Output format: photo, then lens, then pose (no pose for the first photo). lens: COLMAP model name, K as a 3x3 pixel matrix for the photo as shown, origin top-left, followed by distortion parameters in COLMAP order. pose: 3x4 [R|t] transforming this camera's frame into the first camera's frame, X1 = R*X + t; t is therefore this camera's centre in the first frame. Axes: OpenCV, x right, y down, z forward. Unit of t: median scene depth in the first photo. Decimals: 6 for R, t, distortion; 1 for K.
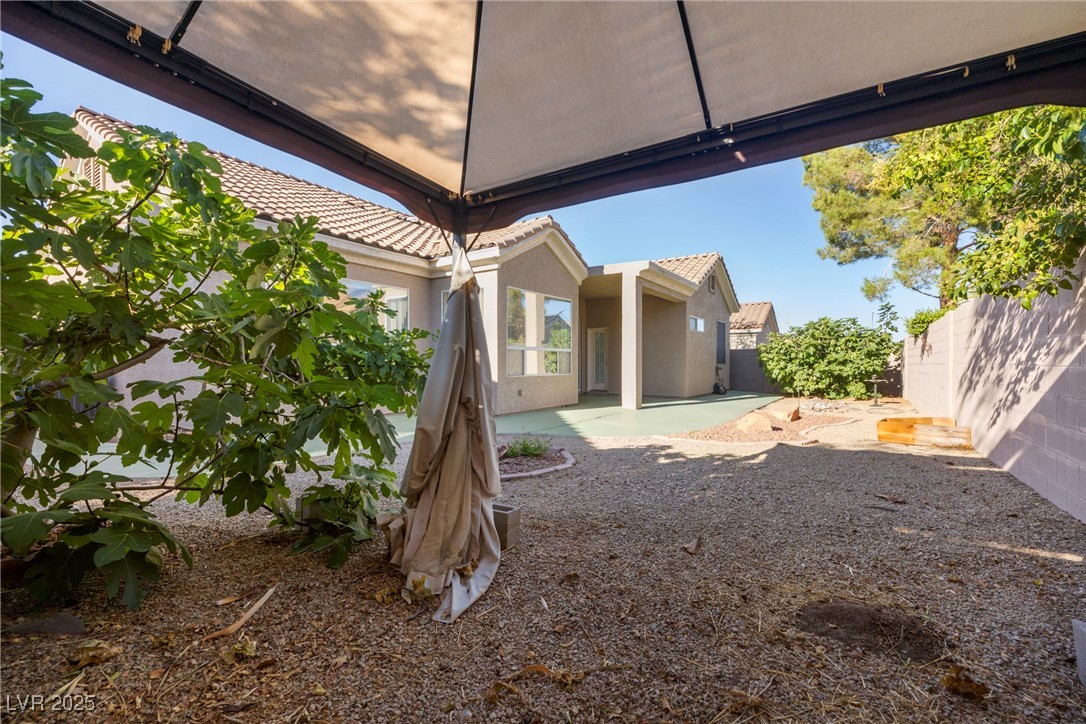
lens RADIAL K [[457.1, 0, 541.8], [0, 457.1, 363.9], [0, 0, 1]] dist [0.002590, 0.000279]
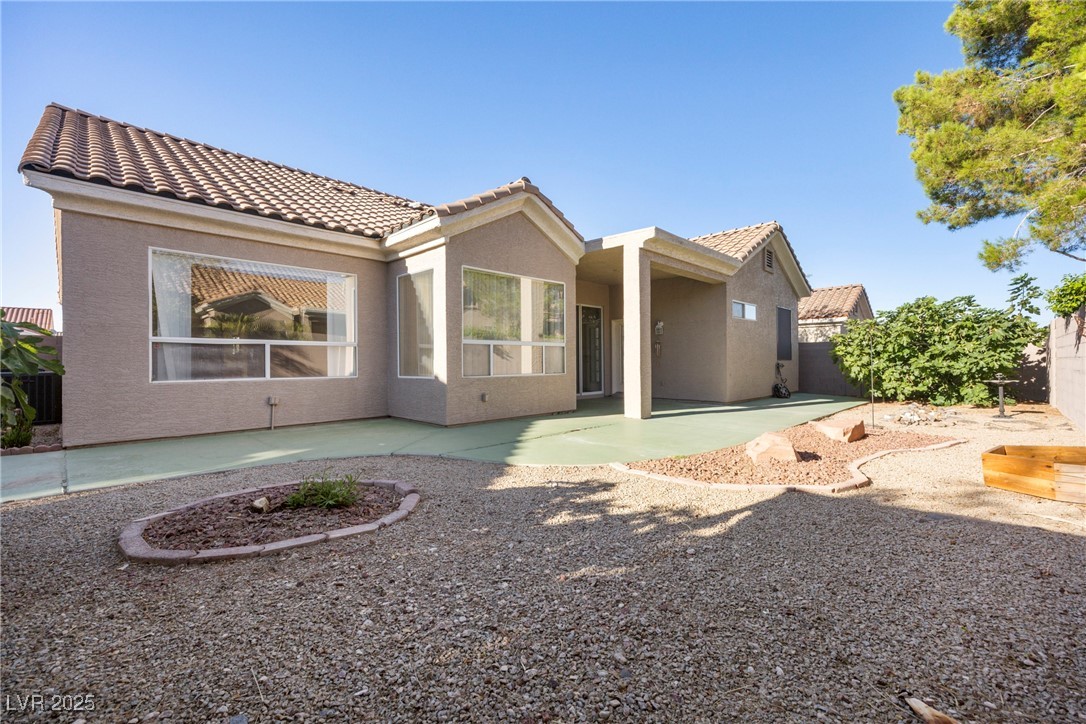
lens RADIAL K [[457.1, 0, 543.5], [0, 457.1, 359.4], [0, 0, 1]] dist [0.002590, 0.000279]
pose [[0.984515, -0.009088, -0.175066, 0.139481], [0.007844, 0.999939, -0.007797, 0.002322], [0.175126, 0.006303, 0.984526, 0.157888]]
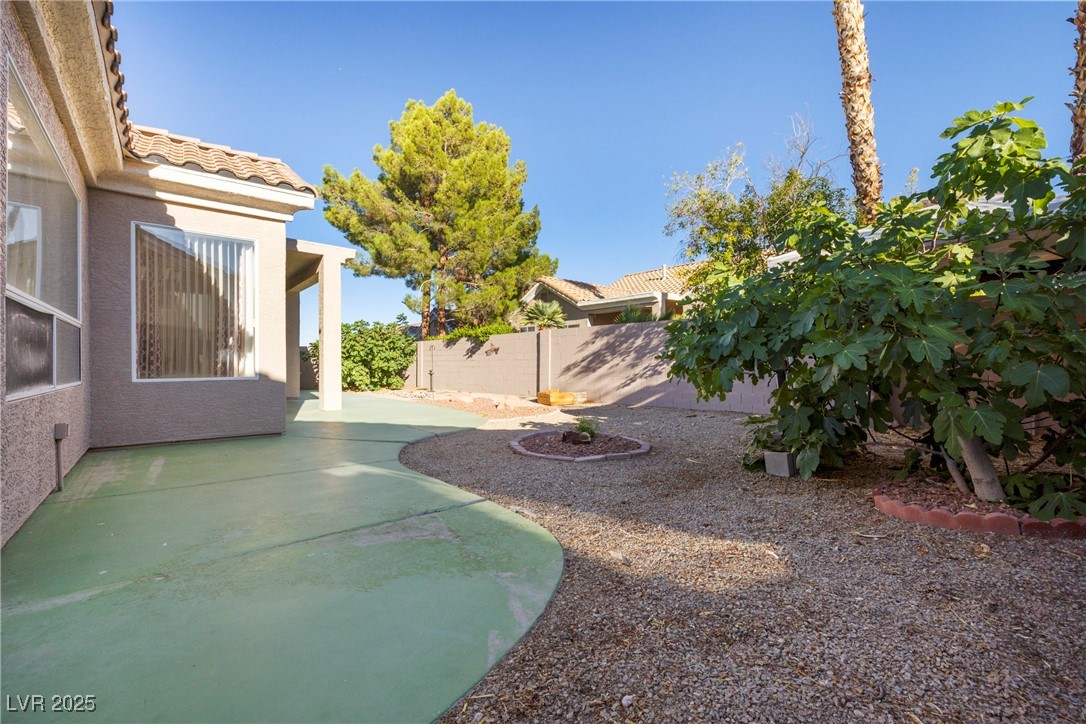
lens RADIAL K [[457.1, 0, 538.1], [0, 457.1, 362.0], [0, 0, 1]] dist [0.002590, 0.000279]
pose [[0.279208, 0.000257, 0.960230, -0.434881], [0.004817, 0.999987, -0.001668, 0.007326], [-0.960218, 0.005091, 0.279204, 0.284471]]
